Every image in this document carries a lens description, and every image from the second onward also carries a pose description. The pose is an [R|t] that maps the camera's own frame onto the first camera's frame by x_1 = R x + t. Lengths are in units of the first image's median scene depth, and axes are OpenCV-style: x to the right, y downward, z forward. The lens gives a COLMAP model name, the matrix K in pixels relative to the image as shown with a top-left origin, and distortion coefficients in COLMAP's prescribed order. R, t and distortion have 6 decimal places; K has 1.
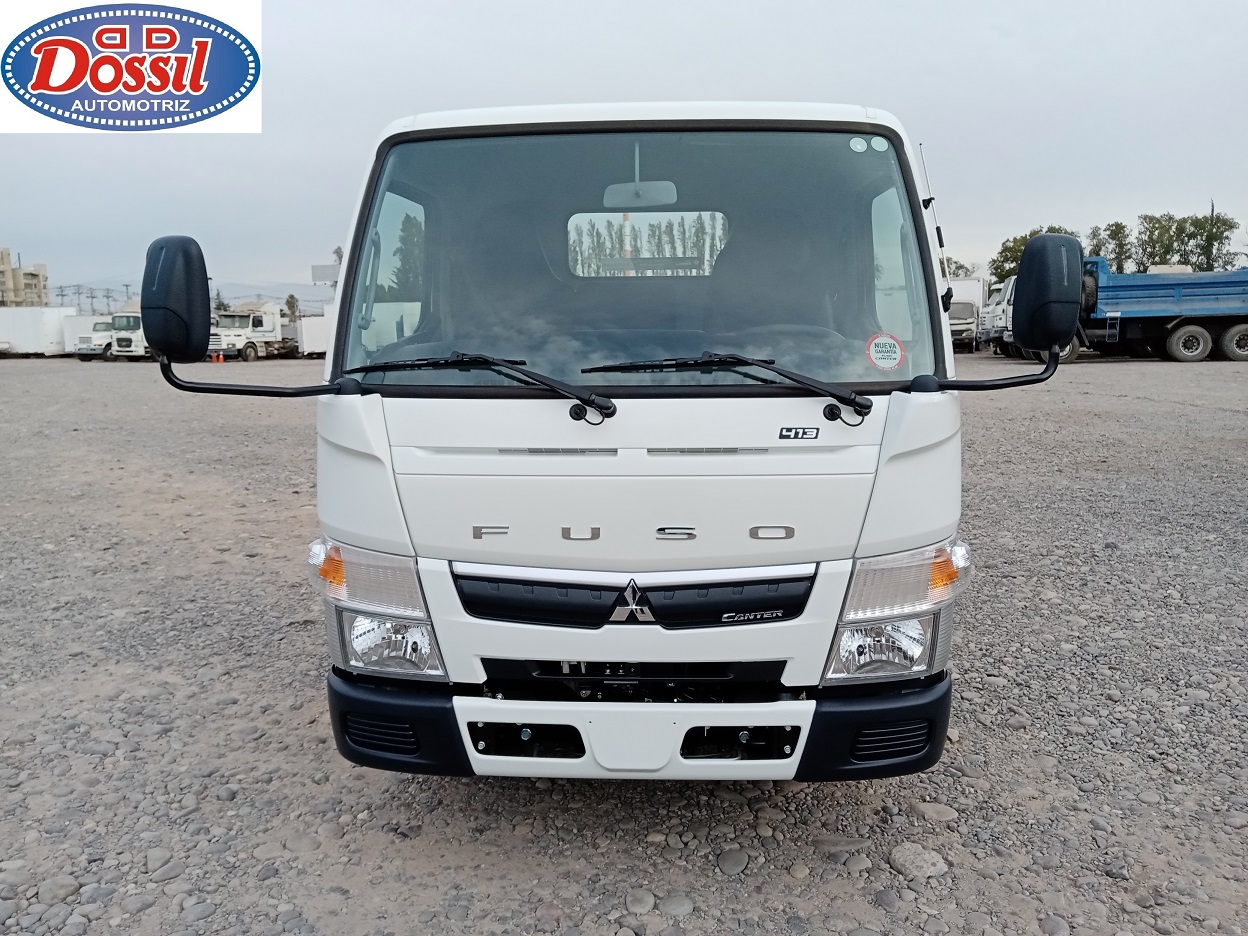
lens RADIAL K [[984.9, 0, 624.0], [0, 984.9, 468.0], [0, 0, 1]] dist [0.072539, -0.139885]
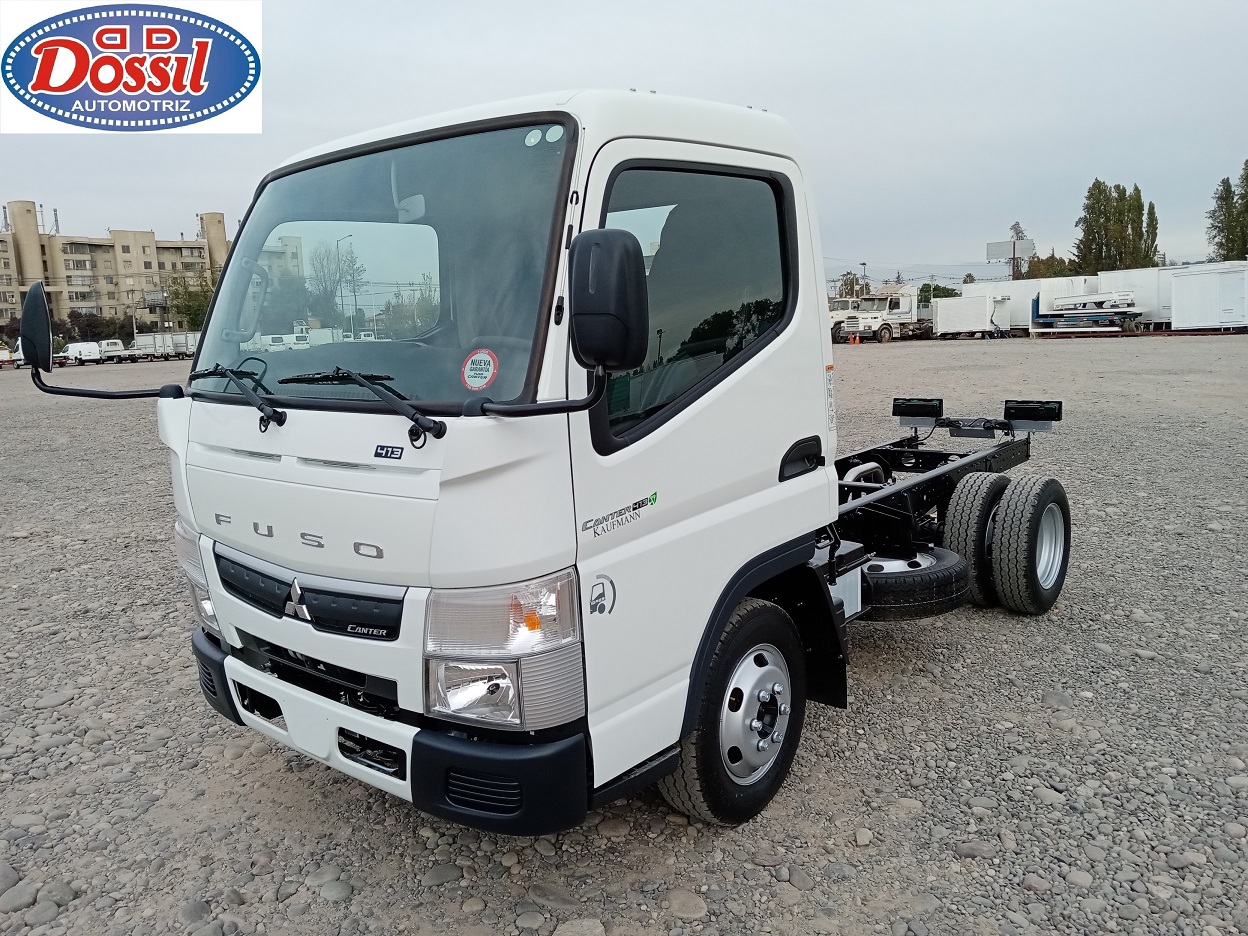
lens RADIAL K [[984.9, 0, 624.0], [0, 984.9, 468.0], [0, 0, 1]] dist [0.072539, -0.139885]
pose [[0.796733, 0.074023, -0.599780, 0.917648], [-0.061754, 0.997247, 0.041044, -0.071519], [0.601168, 0.004338, 0.799111, 0.347747]]
